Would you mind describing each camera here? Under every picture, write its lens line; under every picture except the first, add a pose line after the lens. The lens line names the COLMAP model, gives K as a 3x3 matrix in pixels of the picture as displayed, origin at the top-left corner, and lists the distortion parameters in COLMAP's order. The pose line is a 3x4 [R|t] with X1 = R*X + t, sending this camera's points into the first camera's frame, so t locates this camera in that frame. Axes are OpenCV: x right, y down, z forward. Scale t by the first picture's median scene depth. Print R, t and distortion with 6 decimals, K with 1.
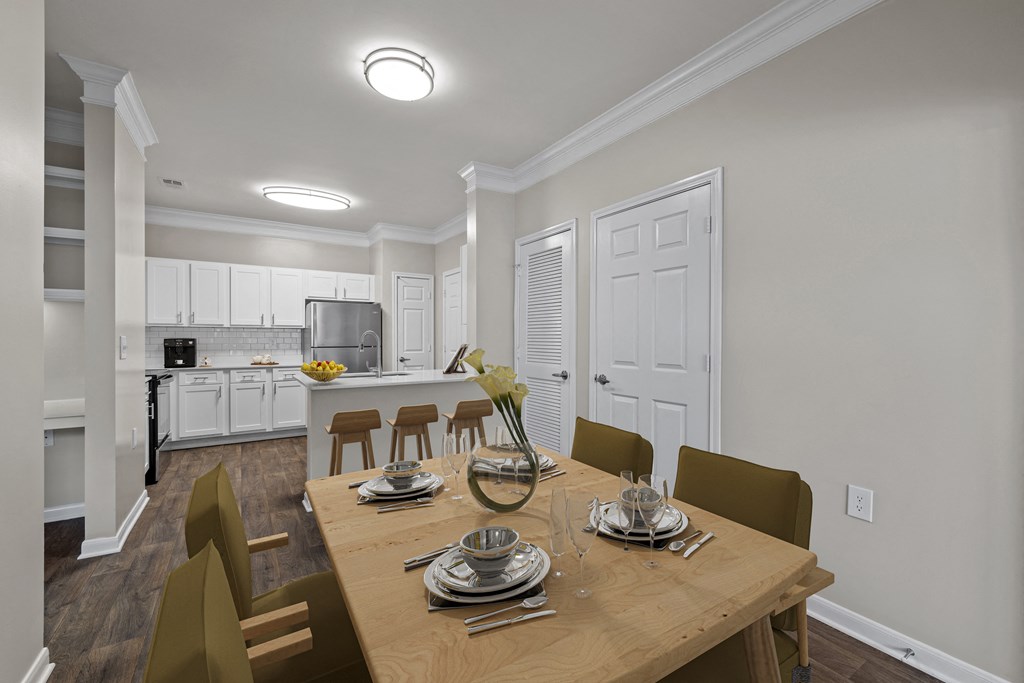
lens RADIAL K [[429.1, 0, 513.4], [0, 429.1, 339.9], [0, 0, 1]] dist [0.000714, -0.000266]
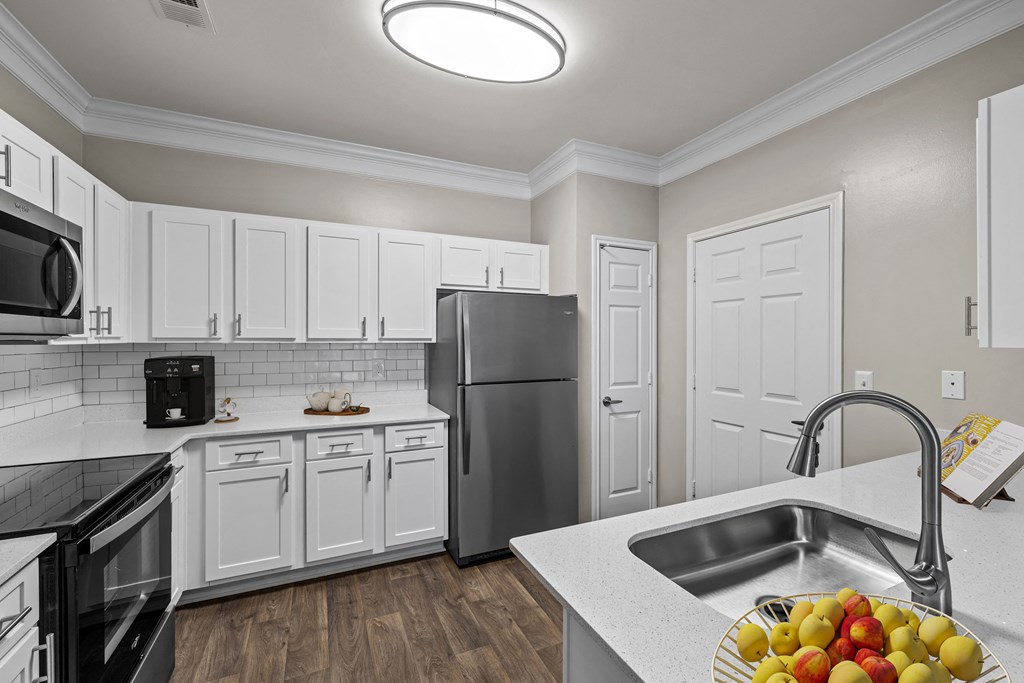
lens RADIAL K [[429.1, 0, 514.1], [0, 429.1, 340.6], [0, 0, 1]] dist [0.000714, -0.000266]
pose [[0.990354, 0.002112, -0.138543, -0.353014], [-0.001944, 0.999997, 0.001348, -0.035119], [0.138546, -0.001066, 0.990355, 0.541252]]
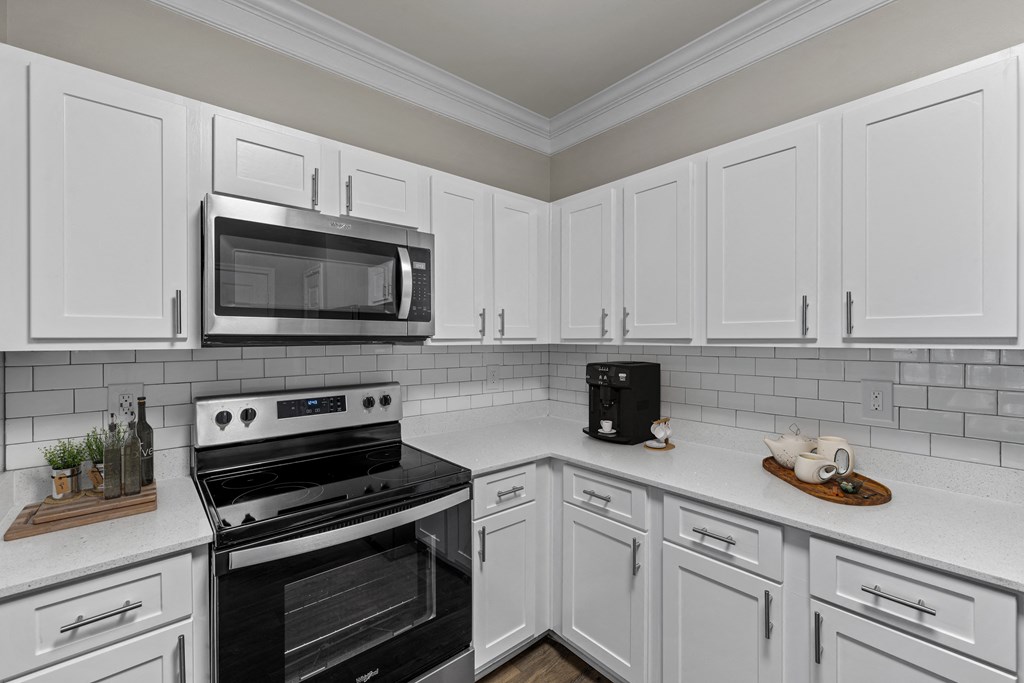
lens RADIAL K [[429.1, 0, 516.5], [0, 429.1, 339.1], [0, 0, 1]] dist [0.000714, -0.000266]
pose [[0.145702, -0.002522, -0.989325, -0.373248], [-0.001857, 0.999994, -0.002822, -0.035282], [0.989327, 0.002248, 0.145696, 0.839437]]
